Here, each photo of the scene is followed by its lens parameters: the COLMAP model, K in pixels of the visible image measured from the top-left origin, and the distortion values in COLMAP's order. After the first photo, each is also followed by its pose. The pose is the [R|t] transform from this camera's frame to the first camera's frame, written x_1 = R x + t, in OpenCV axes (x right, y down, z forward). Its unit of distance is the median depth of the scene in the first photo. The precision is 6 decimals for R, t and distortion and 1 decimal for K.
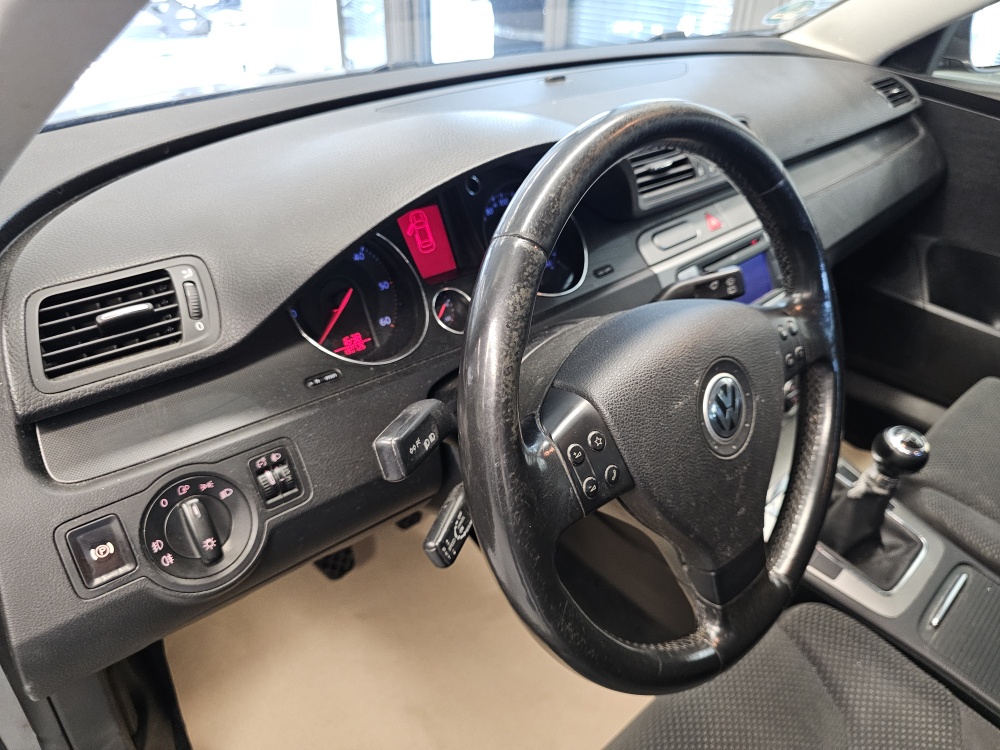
lens RADIAL K [[691.1, 0, 507.5], [0, 691.1, 378.7], [0, 0, 1]] dist [0.040490, -0.046961]
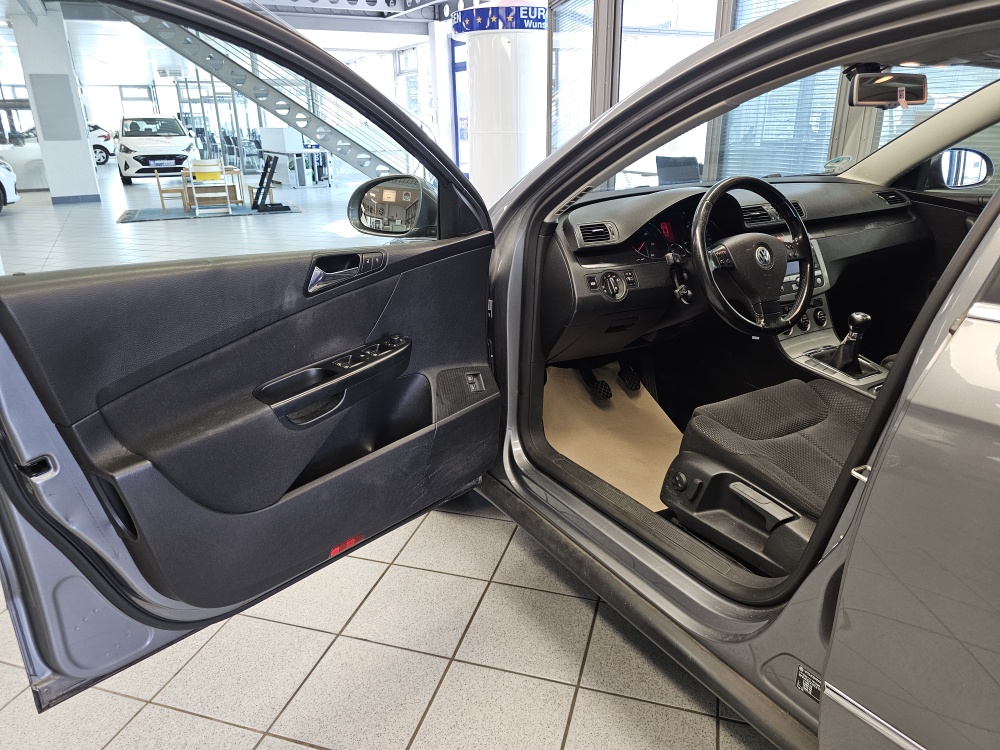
lens RADIAL K [[691.1, 0, 504.5], [0, 691.1, 374.5], [0, 0, 1]] dist [0.040490, -0.046961]
pose [[0.976186, 0.034137, -0.214234, -0.192260], [-0.081231, 0.973216, -0.215061, 1.494655], [0.201154, 0.227342, 0.952813, -2.500675]]
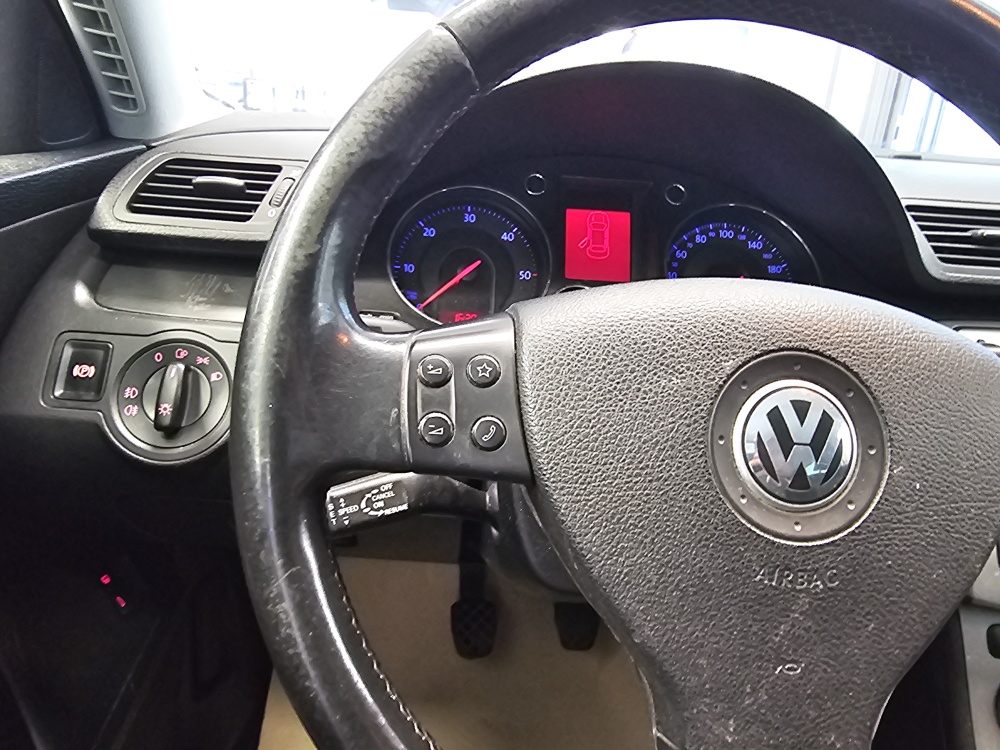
lens RADIAL K [[691.6, 0, 495.3], [0, 691.6, 372.9], [0, 0, 1]] dist [0.005474, -0.009312]
pose [[0.776743, 0.227049, -0.587468, 0.431177], [-0.377842, 0.914250, -0.146231, 0.154614], [0.503891, 0.335554, 0.795926, 0.449918]]
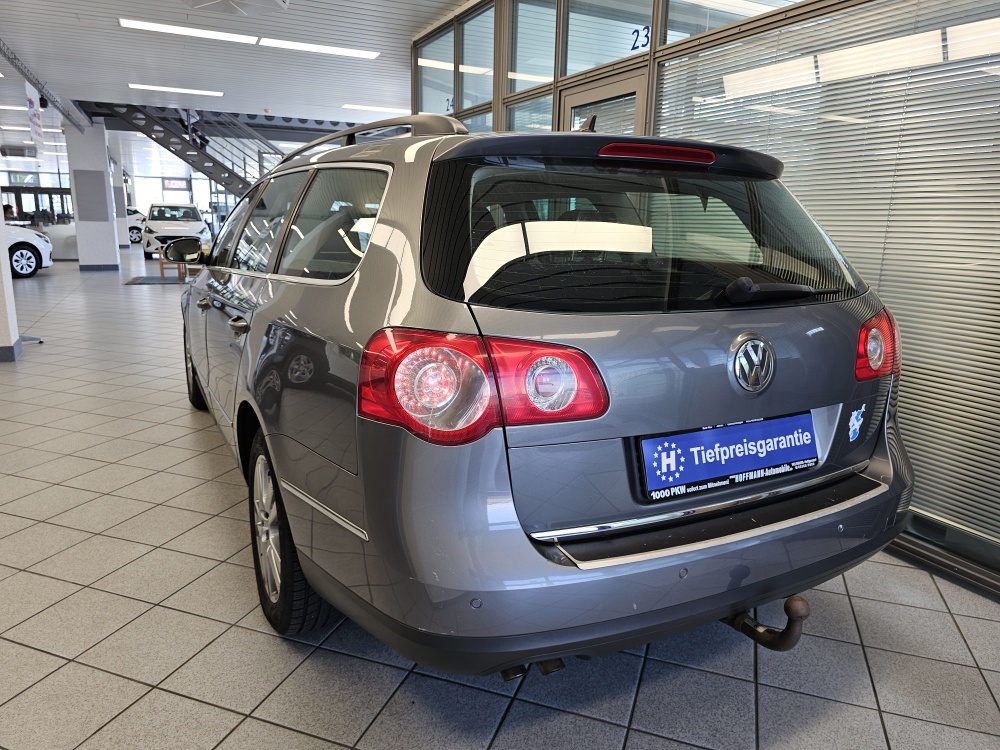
lens RADIAL K [[691.1, 0, 508.6], [0, 691.1, 382.9], [0, 0, 1]] dist [0.040490, -0.046961]
pose [[0.964647, 0.052428, -0.258278, 4.732131], [-0.137239, 0.936582, -0.322460, 3.424602], [0.224992, 0.346506, 0.910666, -5.367129]]
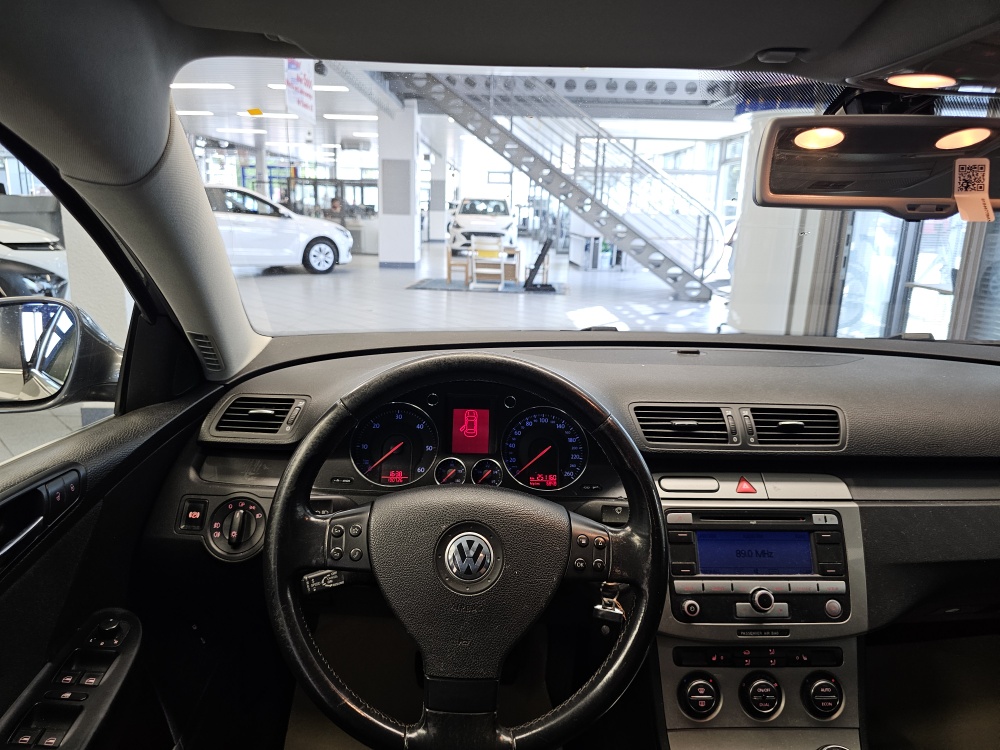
lens RADIAL K [[691.1, 0, 495.2], [0, 691.1, 367.1], [0, 0, 1]] dist [0.040490, -0.046961]
pose [[0.746979, 0.143742, -0.649123, 1.211496], [-0.366347, 0.903742, -0.221450, -0.014182], [0.554808, 0.403223, 0.727736, -0.156120]]
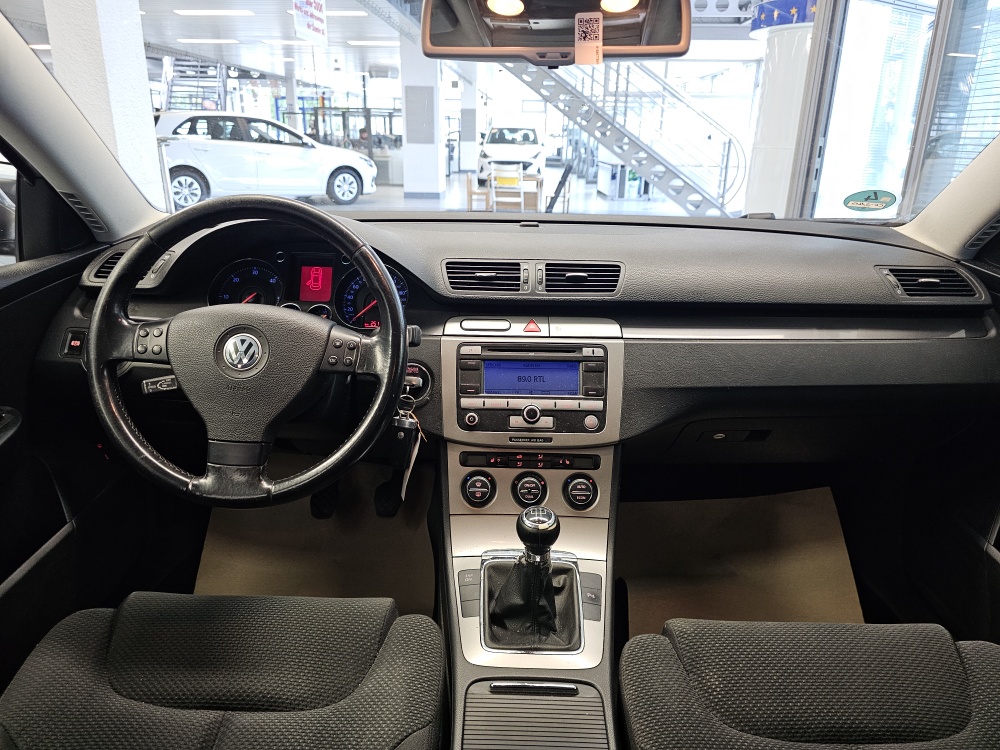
lens RADIAL K [[691.1, 0, 502.0], [0, 691.1, 368.0], [0, 0, 1]] dist [0.040490, -0.046961]
pose [[0.712112, 0.207104, -0.670823, 2.017729], [-0.379297, 0.917543, -0.119369, 0.040340], [0.590788, 0.339445, 0.731947, 0.084108]]
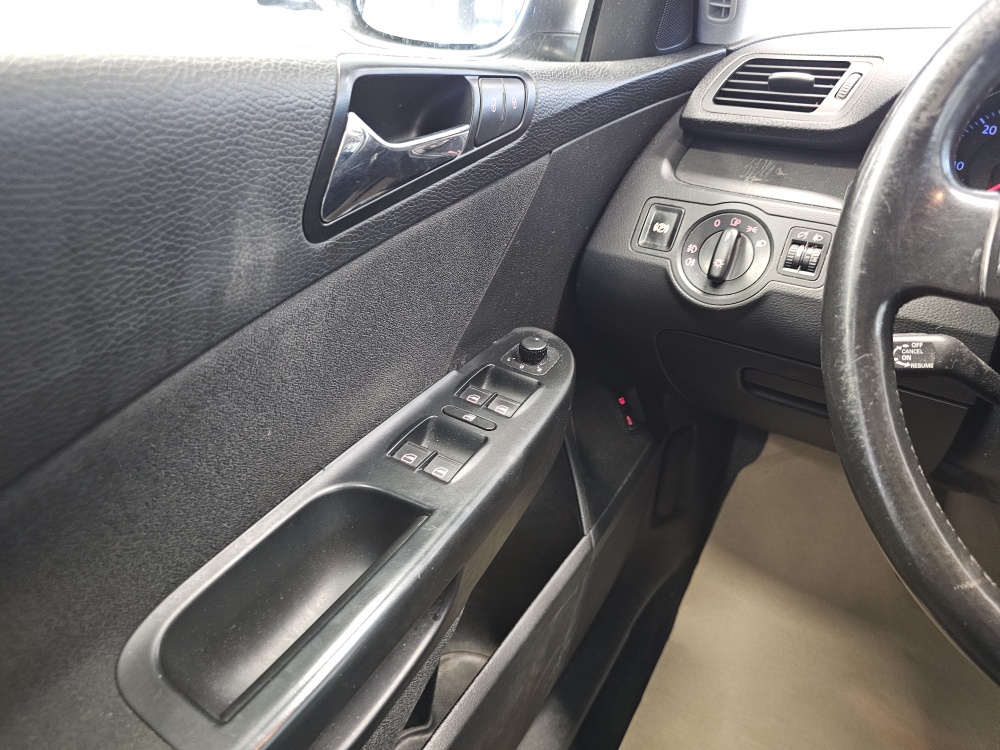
lens RADIAL K [[691.1, 0, 502.9], [0, 691.1, 367.9], [0, 0, 1]] dist [0.040490, -0.046961]
pose [[0.268984, 0.399721, -0.876282, 0.554800], [-0.528107, 0.822062, 0.212879, 0.312398], [0.805450, 0.405510, 0.432217, 0.257206]]
